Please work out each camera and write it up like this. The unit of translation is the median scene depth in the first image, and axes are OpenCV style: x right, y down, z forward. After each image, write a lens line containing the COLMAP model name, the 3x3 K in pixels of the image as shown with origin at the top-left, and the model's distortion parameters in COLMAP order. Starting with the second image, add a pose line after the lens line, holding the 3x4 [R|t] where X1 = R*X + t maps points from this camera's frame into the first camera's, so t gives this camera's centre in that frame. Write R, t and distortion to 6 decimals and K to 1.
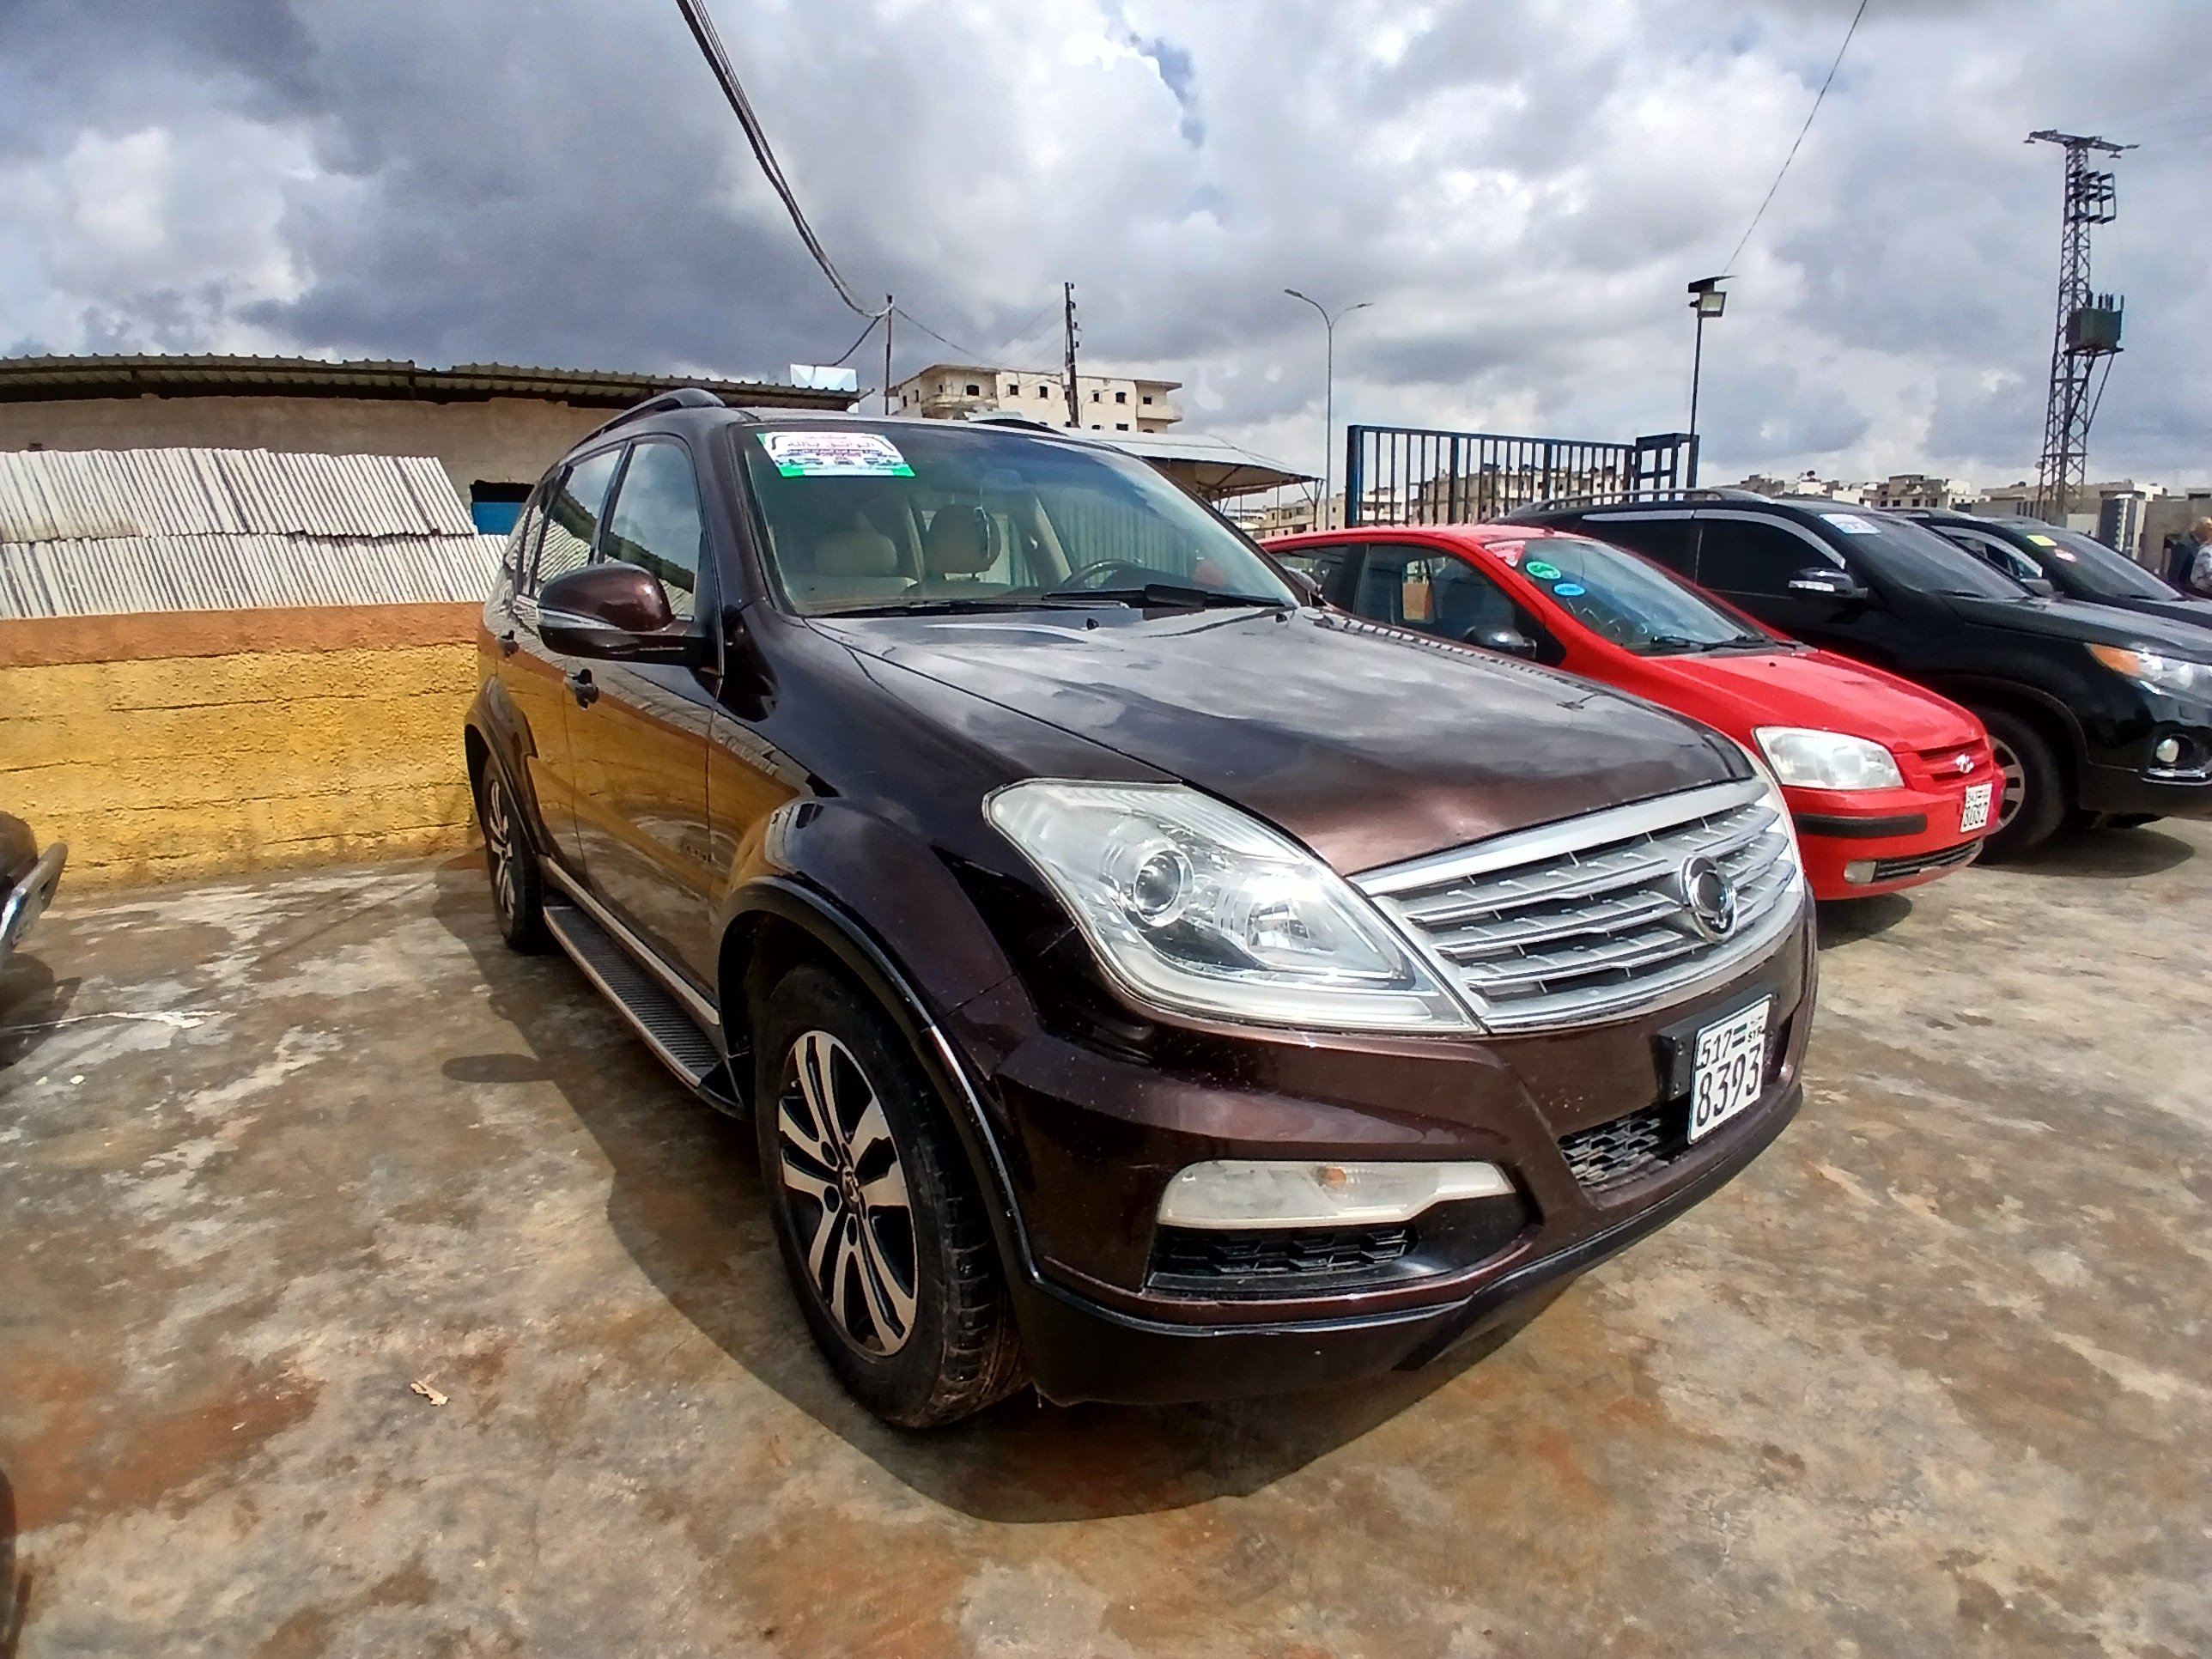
lens RADIAL K [[1135.8, 0, 1131.2], [0, 1135.8, 797.7], [0, 0, 1]] dist [-0.016606, -0.037442]
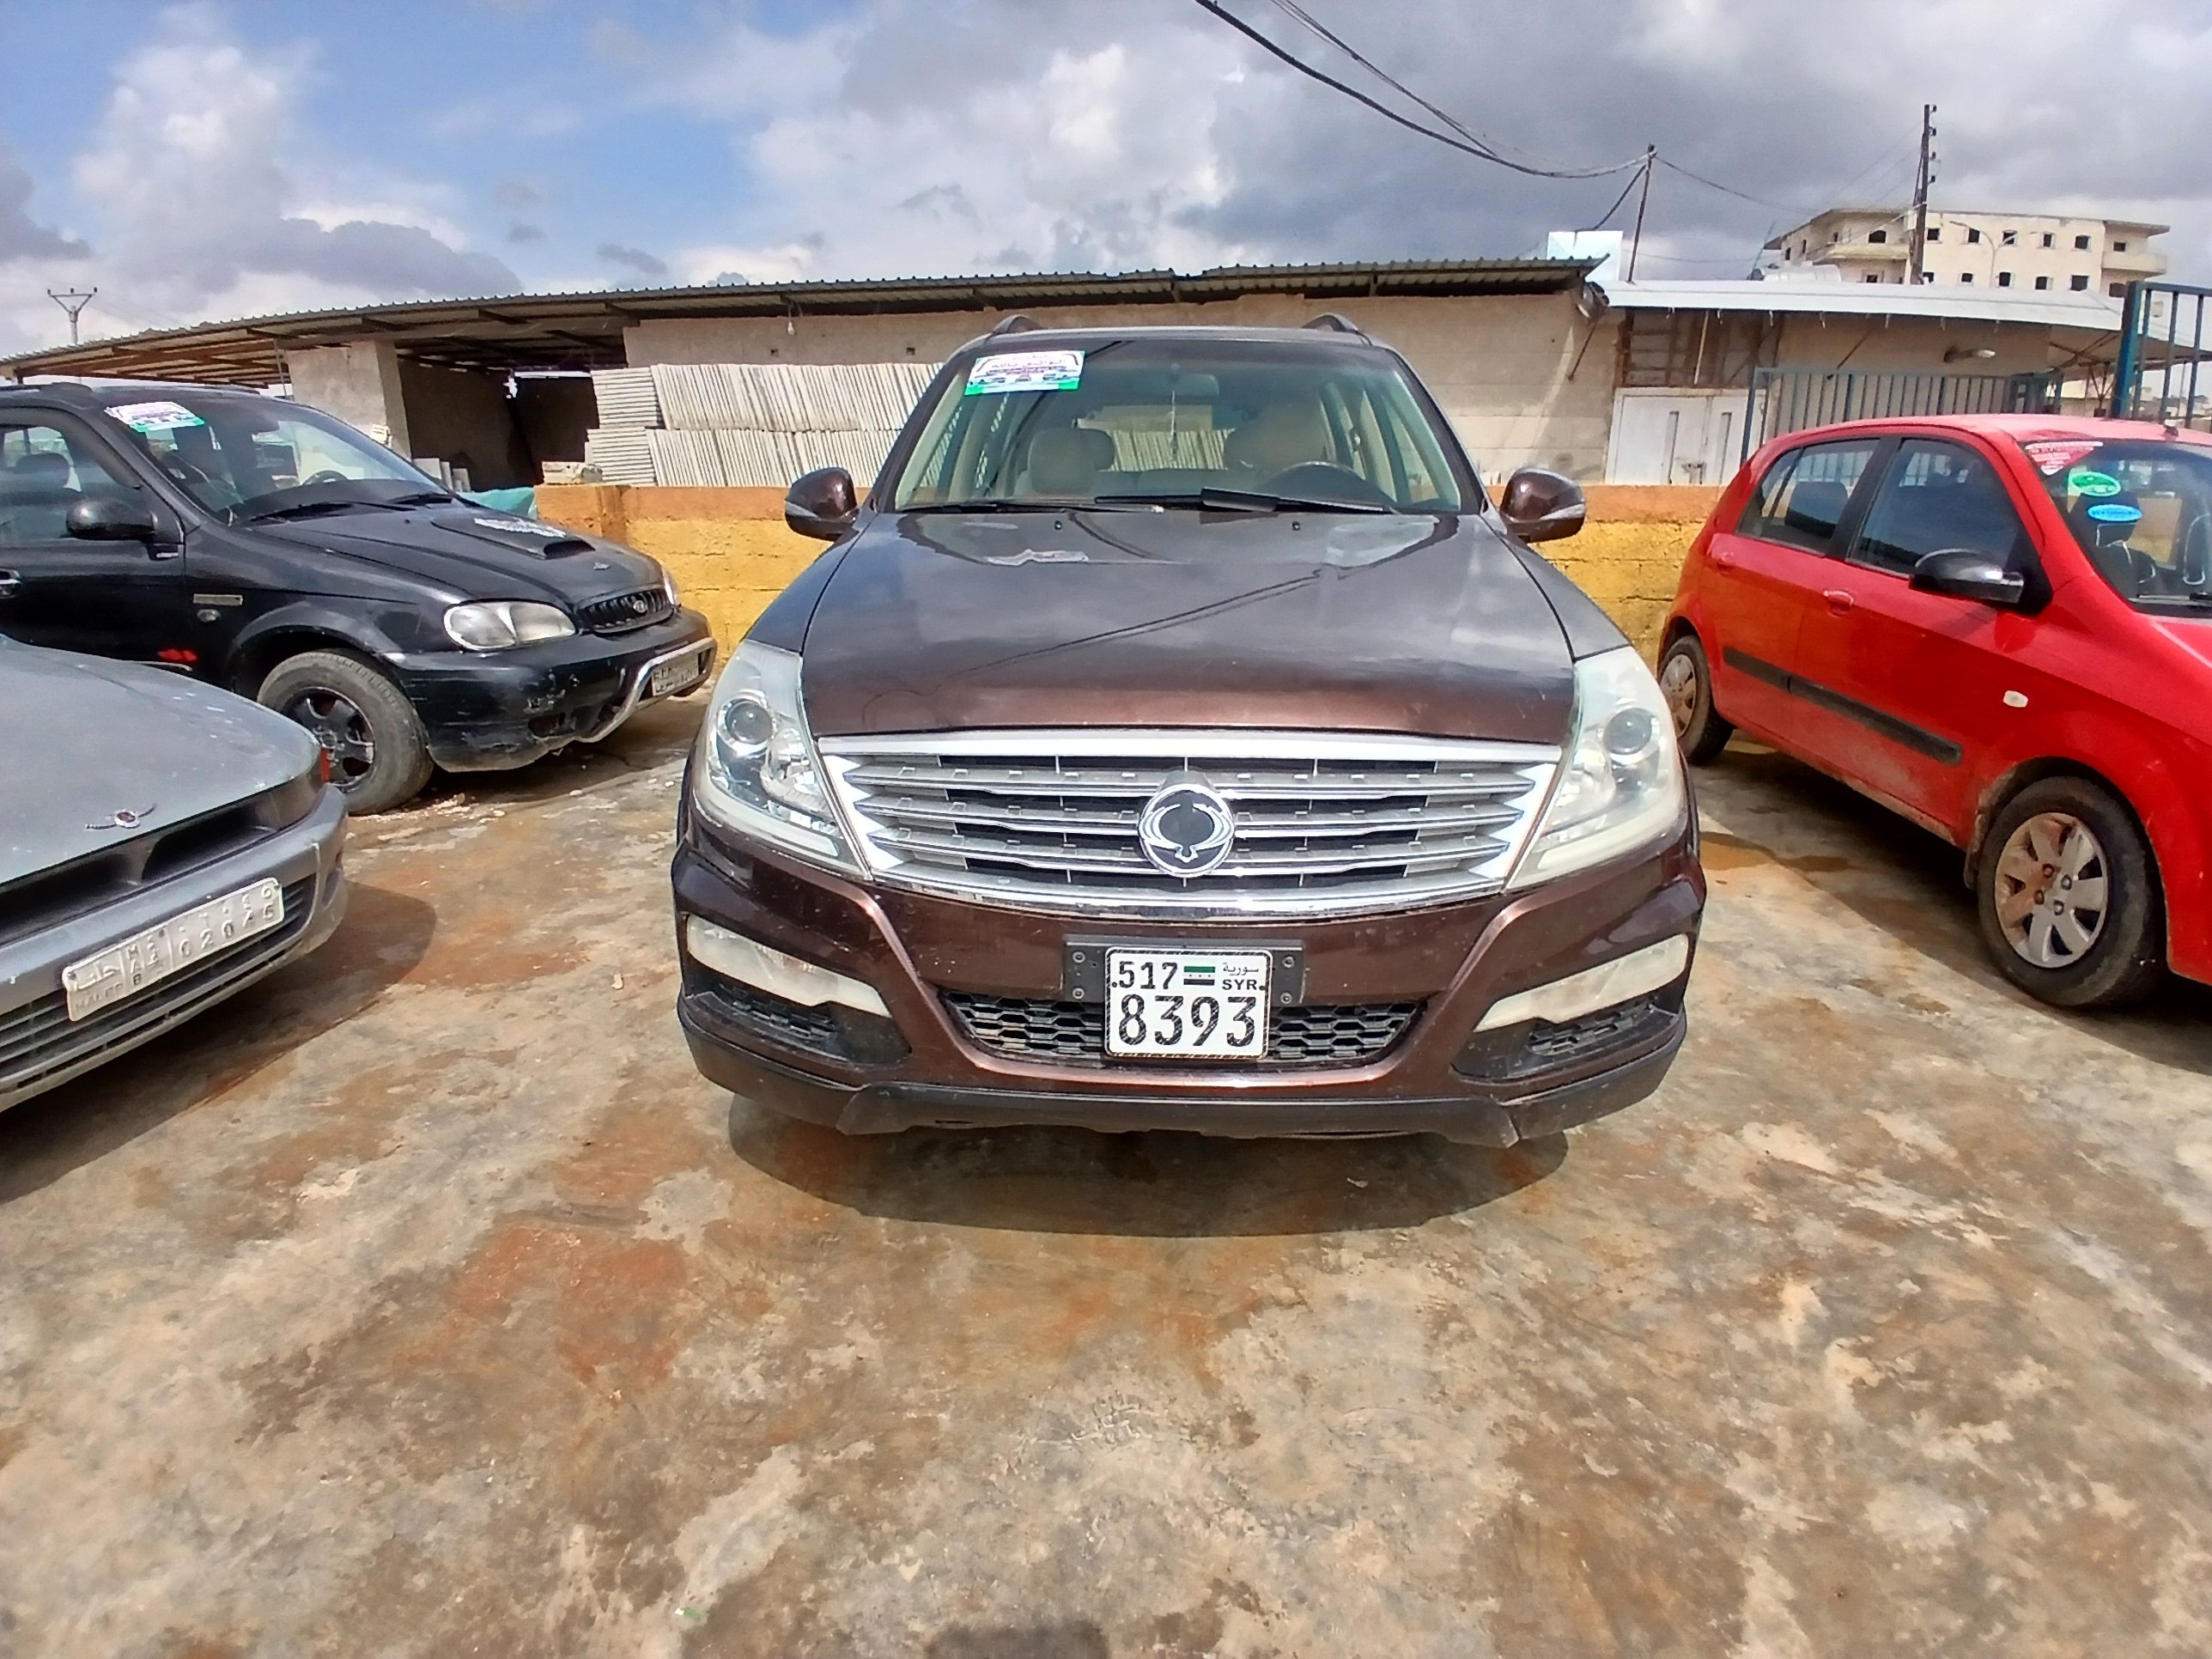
lens RADIAL K [[1146.8, 0, 1120.2], [0, 1146.8, 816.9], [0, 0, 1]] dist [0.000668, -0.050931]
pose [[0.760575, 0.194919, -0.619300, 0.681034], [-0.125785, 0.980035, 0.153977, -0.044243], [0.636949, -0.039212, 0.769908, 0.120492]]
